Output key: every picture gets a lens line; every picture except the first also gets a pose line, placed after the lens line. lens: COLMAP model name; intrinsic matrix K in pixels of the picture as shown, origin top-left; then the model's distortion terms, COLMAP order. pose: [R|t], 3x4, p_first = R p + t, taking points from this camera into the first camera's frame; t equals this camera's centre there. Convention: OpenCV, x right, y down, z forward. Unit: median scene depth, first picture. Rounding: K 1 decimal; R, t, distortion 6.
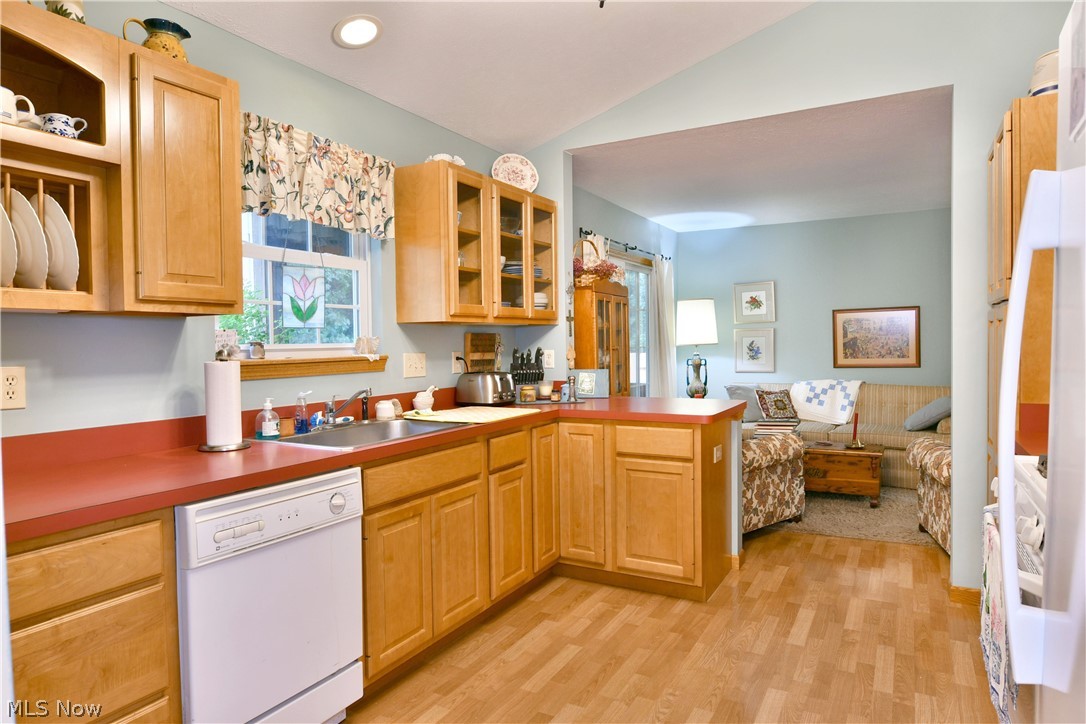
lens RADIAL K [[663.7, 0, 529.4], [0, 663.7, 361.0], [0, 0, 1]] dist [-0.003025, -0.002121]
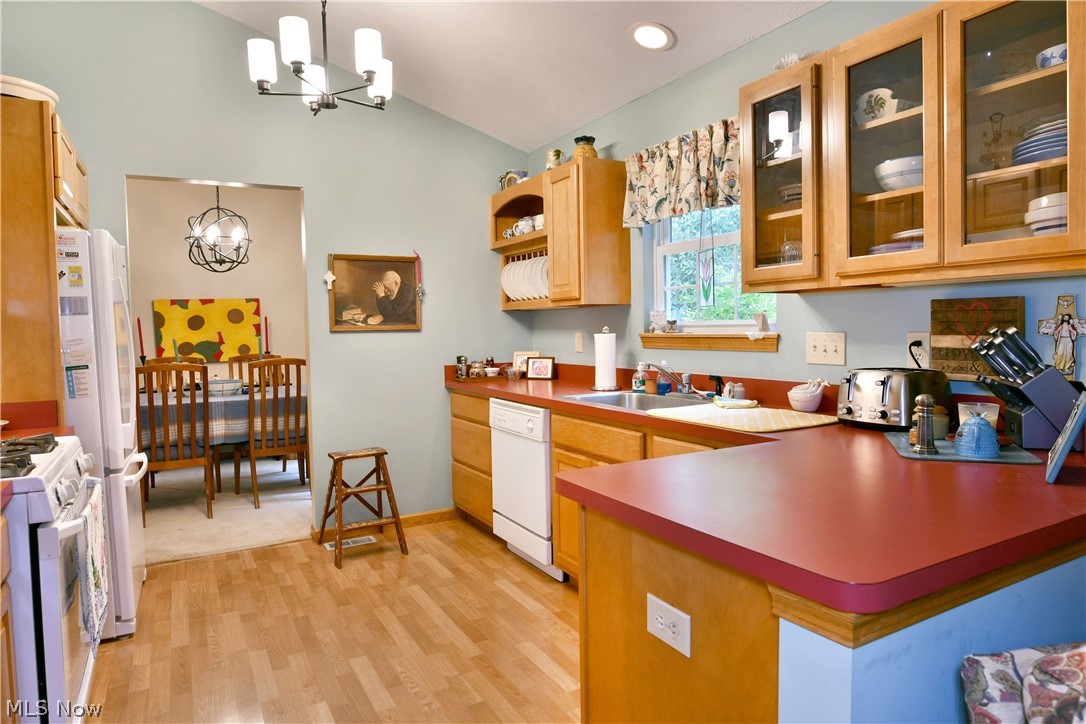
lens RADIAL K [[662.1, 0, 544.3], [0, 662.1, 357.0], [0, 0, 1]] dist [-0.008904, -0.006788]
pose [[-0.516307, 0.061411, -0.854199, 0.696839], [-0.001275, 0.997369, 0.072475, -0.041841], [0.856403, 0.038508, -0.514870, 1.246042]]
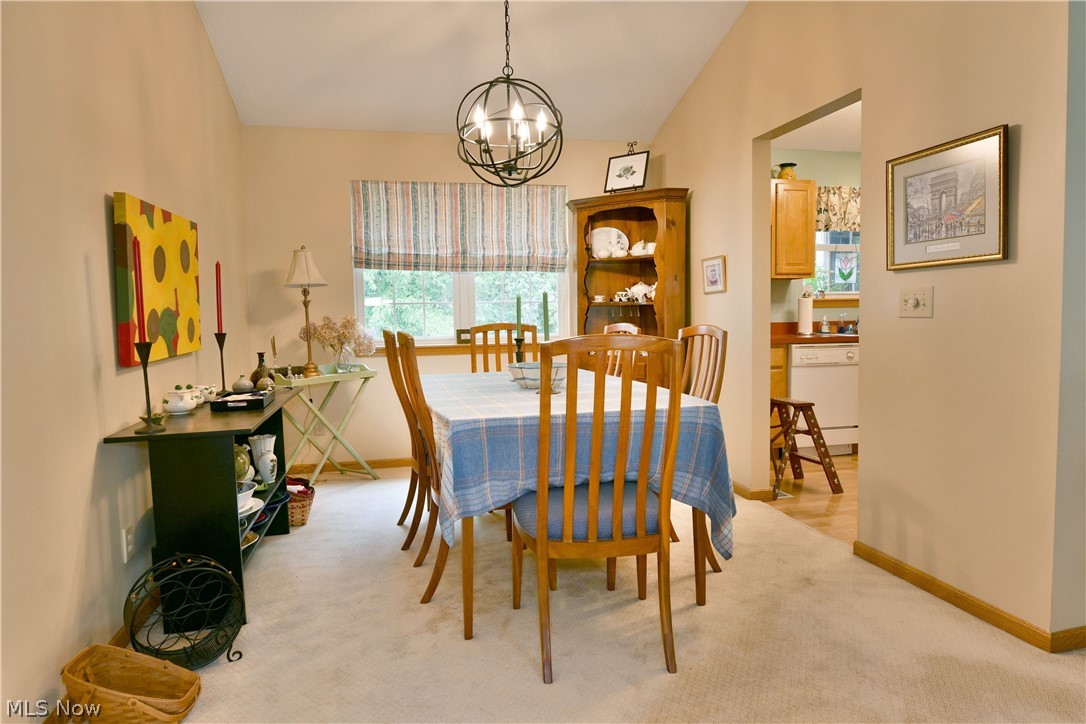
lens RADIAL K [[634.3, 0, 543.0], [0, 634.3, 362.0], [0, 0, 1]] dist [-0.041321, -0.001084]
pose [[0.676577, 0.057630, -0.734113, 0.419785], [-0.010287, 0.997575, 0.068831, 0.061535], [0.736300, -0.039018, 0.675529, -0.902499]]
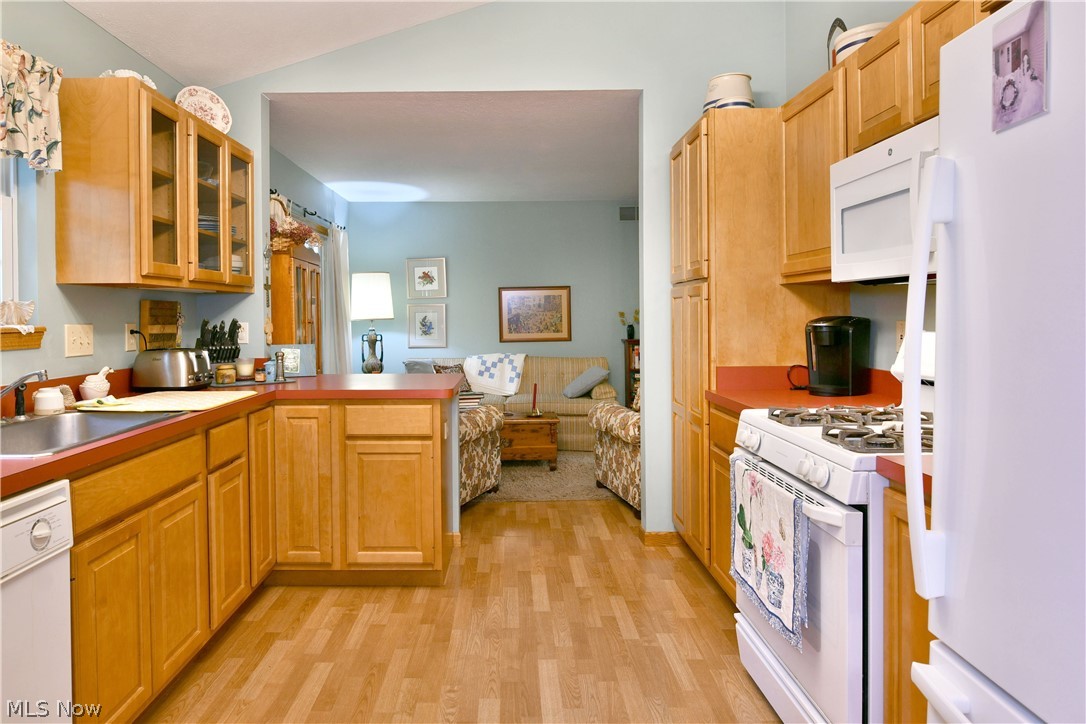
lens RADIAL K [[686.3, 0, 500.9], [0, 686.3, 325.0], [0, 0, 1]] dist [-0.003836, -0.003753]
pose [[0.876128, 0.002960, 0.482069, -0.142528], [0.007187, 0.999790, -0.019200, 0.008104], [-0.482025, 0.020287, 0.875923, 0.089933]]
